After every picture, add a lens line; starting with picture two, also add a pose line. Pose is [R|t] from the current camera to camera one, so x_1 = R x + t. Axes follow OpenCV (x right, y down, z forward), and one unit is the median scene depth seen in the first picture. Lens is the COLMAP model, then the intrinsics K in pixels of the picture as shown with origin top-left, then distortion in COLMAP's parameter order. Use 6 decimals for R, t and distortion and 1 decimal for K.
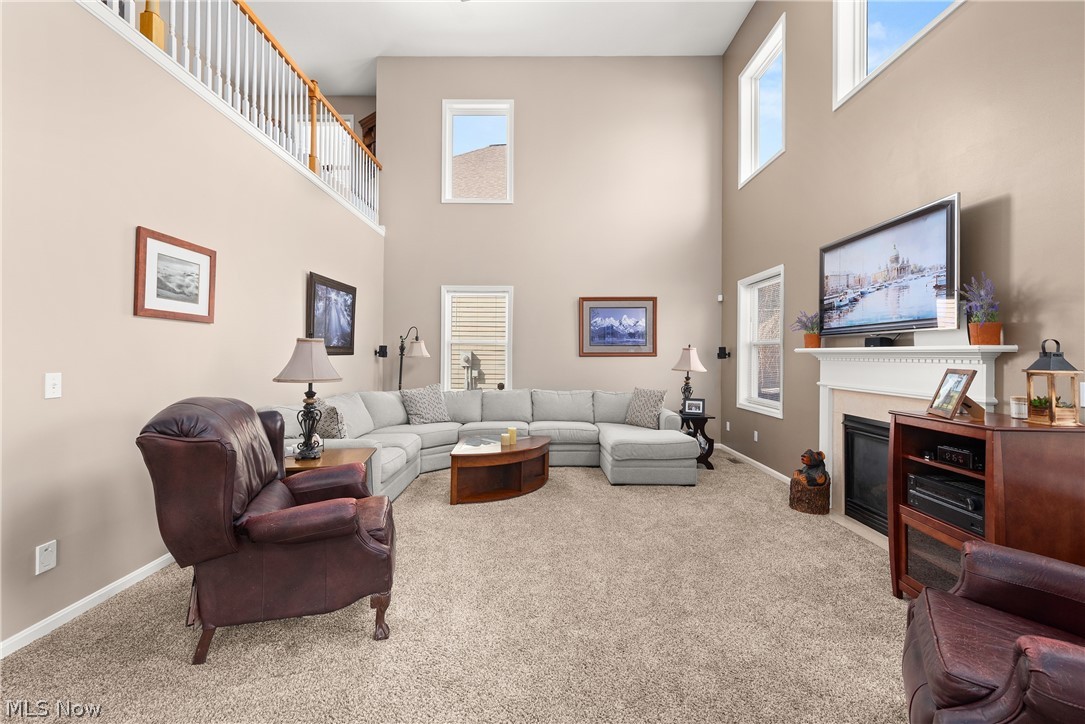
lens RADIAL K [[463.0, 0, 538.6], [0, 463.0, 351.3], [0, 0, 1]] dist [-0.000488, -0.000204]
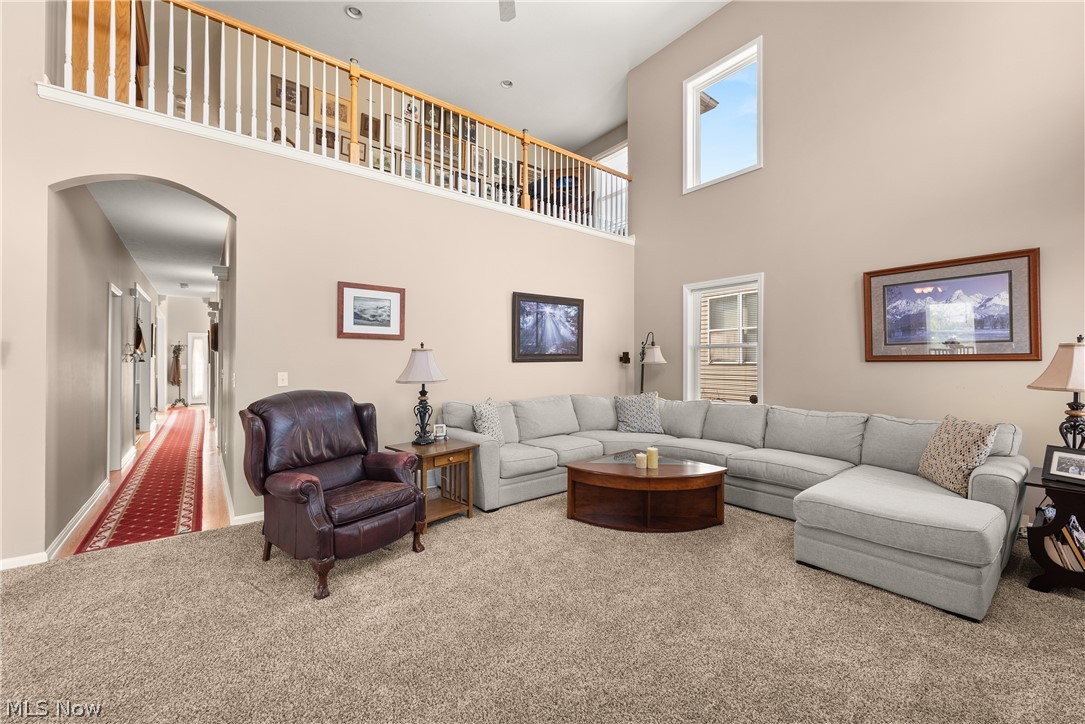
lens RADIAL K [[434.8, 0, 540.0], [0, 434.8, 359.4], [0, 0, 1]] dist [-0.000175, -0.000443]
pose [[0.616380, -0.009403, -0.787393, 0.469476], [0.011457, 0.999930, -0.002973, 0.006763], [0.787366, -0.007189, 0.616444, 0.394190]]
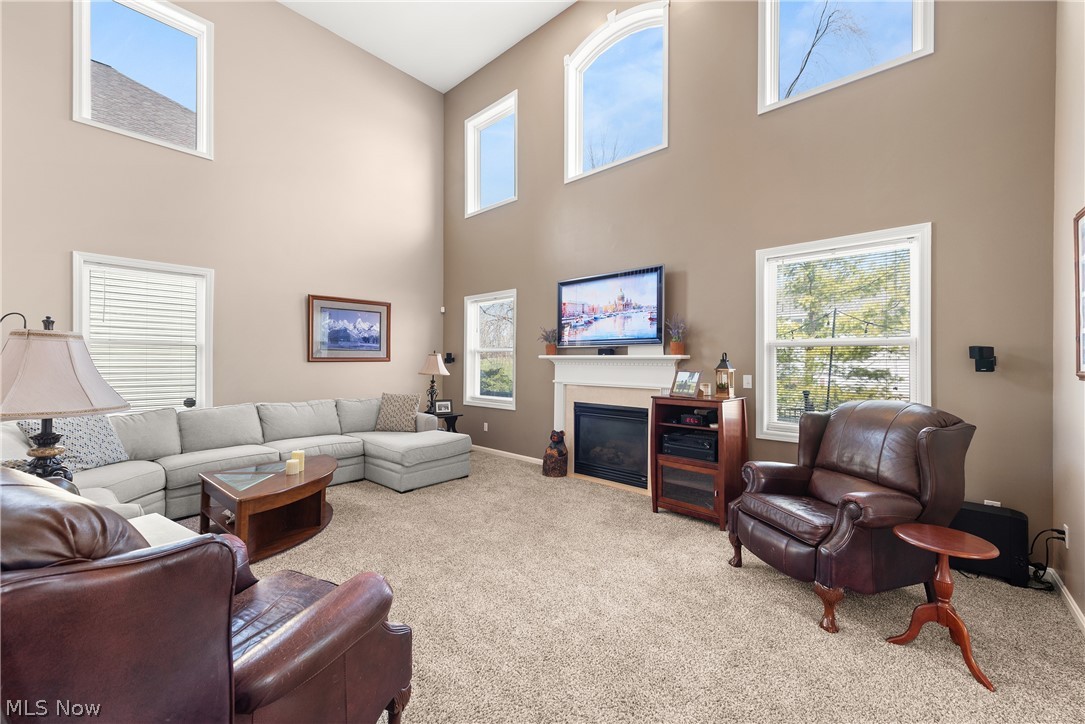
lens RADIAL K [[424.5, 0, 545.1], [0, 424.5, 361.9], [0, 0, 1]] dist [0.002584, 0.000091]
pose [[0.659238, -0.004413, 0.751921, -0.357884], [-0.006307, 0.999915, 0.011398, -0.001726], [-0.751908, -0.012257, 0.659154, 0.204388]]
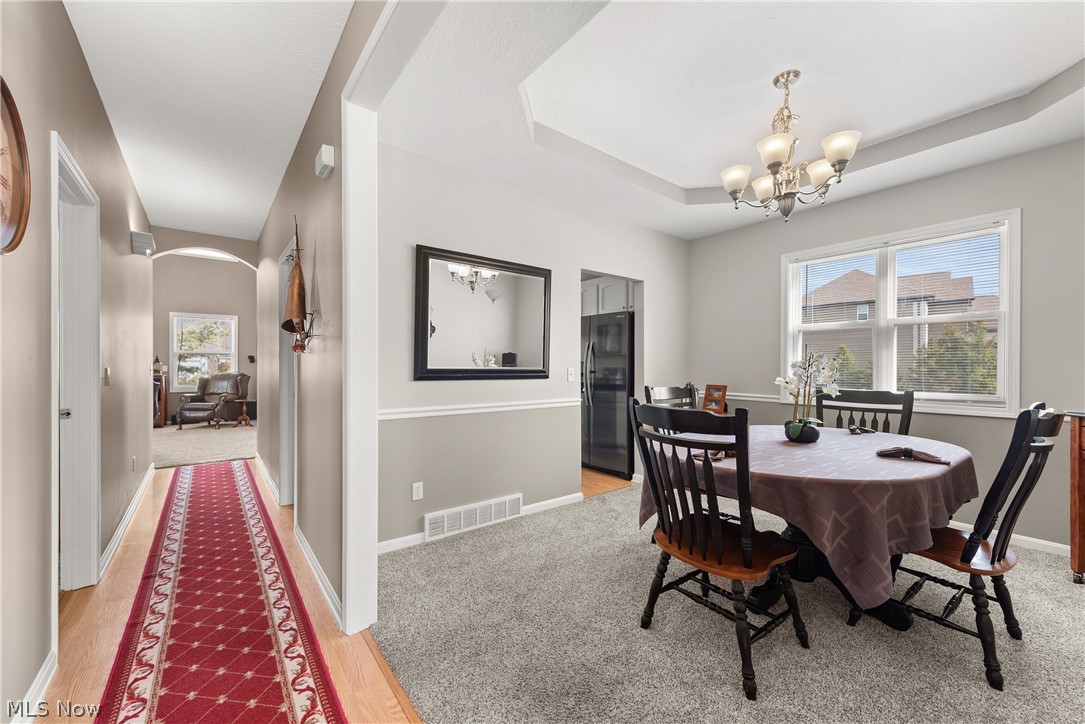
lens RADIAL K [[424.5, 0, 545.1], [0, 424.5, 361.9], [0, 0, 1]] dist [0.002584, 0.000091]
pose [[-0.628783, -0.000622, 0.777581, -1.959460], [-0.009486, 0.999931, -0.006871, 0.010876], [-0.777523, -0.011696, -0.628746, 0.323817]]
